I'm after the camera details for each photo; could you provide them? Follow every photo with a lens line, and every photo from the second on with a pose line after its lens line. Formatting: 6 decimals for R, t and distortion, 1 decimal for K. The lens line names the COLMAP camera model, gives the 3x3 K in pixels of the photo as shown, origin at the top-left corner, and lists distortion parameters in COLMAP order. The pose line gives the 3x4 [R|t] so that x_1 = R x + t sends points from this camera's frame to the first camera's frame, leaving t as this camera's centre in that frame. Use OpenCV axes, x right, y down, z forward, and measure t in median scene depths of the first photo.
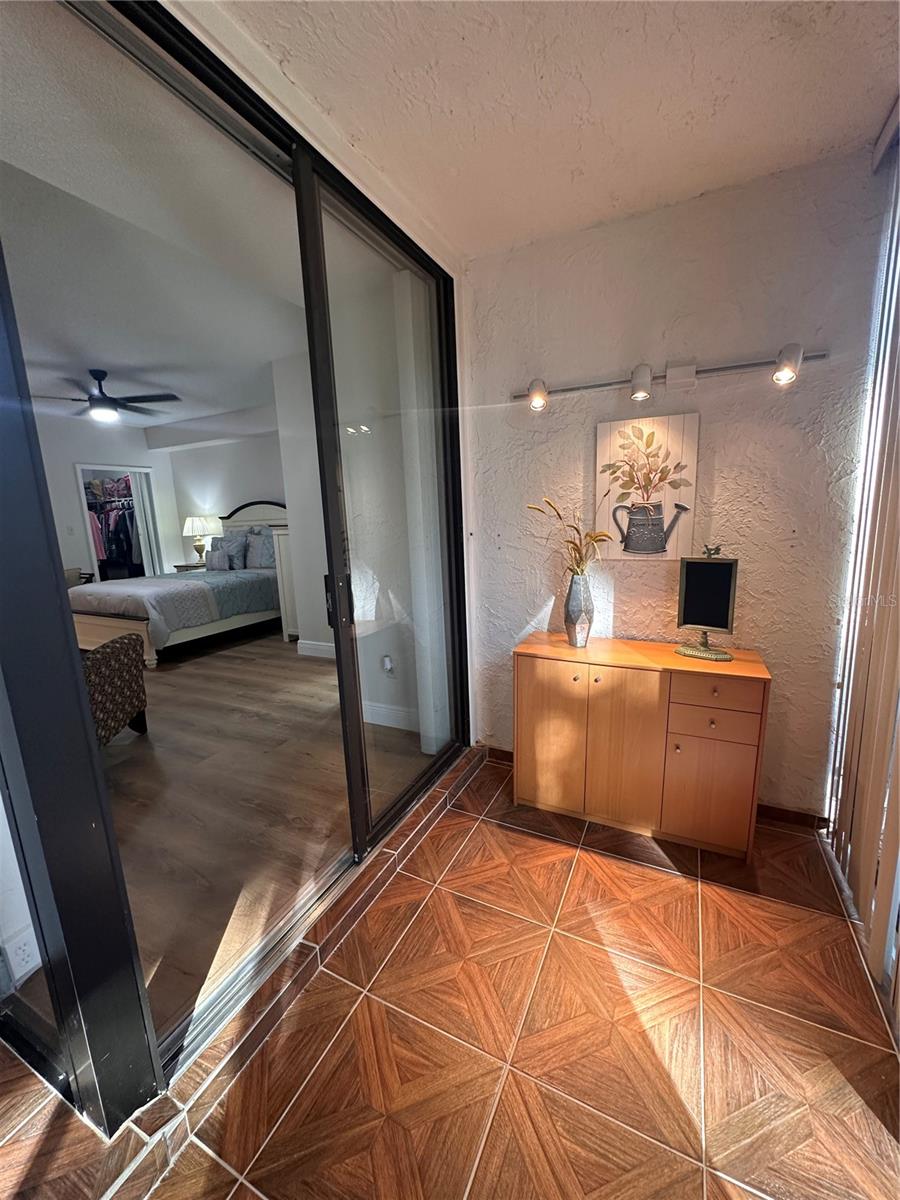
lens RADIAL K [[480.2, 0, 447.0], [0, 480.2, 594.3], [0, 0, 1]] dist [-0.009444, 0.000378]
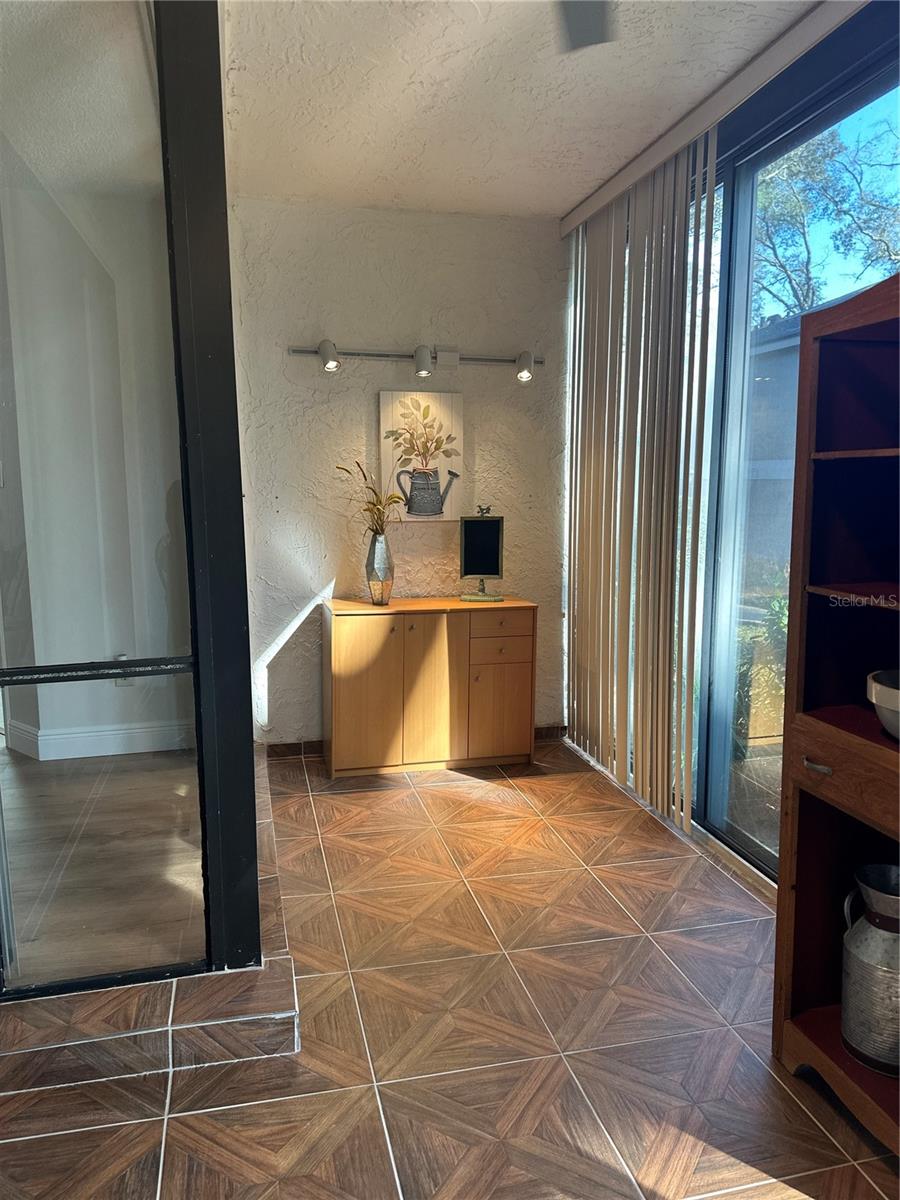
lens RADIAL K [[836.8, 0, 446.3], [0, 836.8, 601.0], [0, 0, 1]] dist [0.027275, -0.009107]
pose [[0.754659, -0.050668, 0.654158, -0.832973], [0.086946, 0.995944, -0.023162, 0.162782], [-0.650331, 0.074356, 0.756003, -0.466687]]
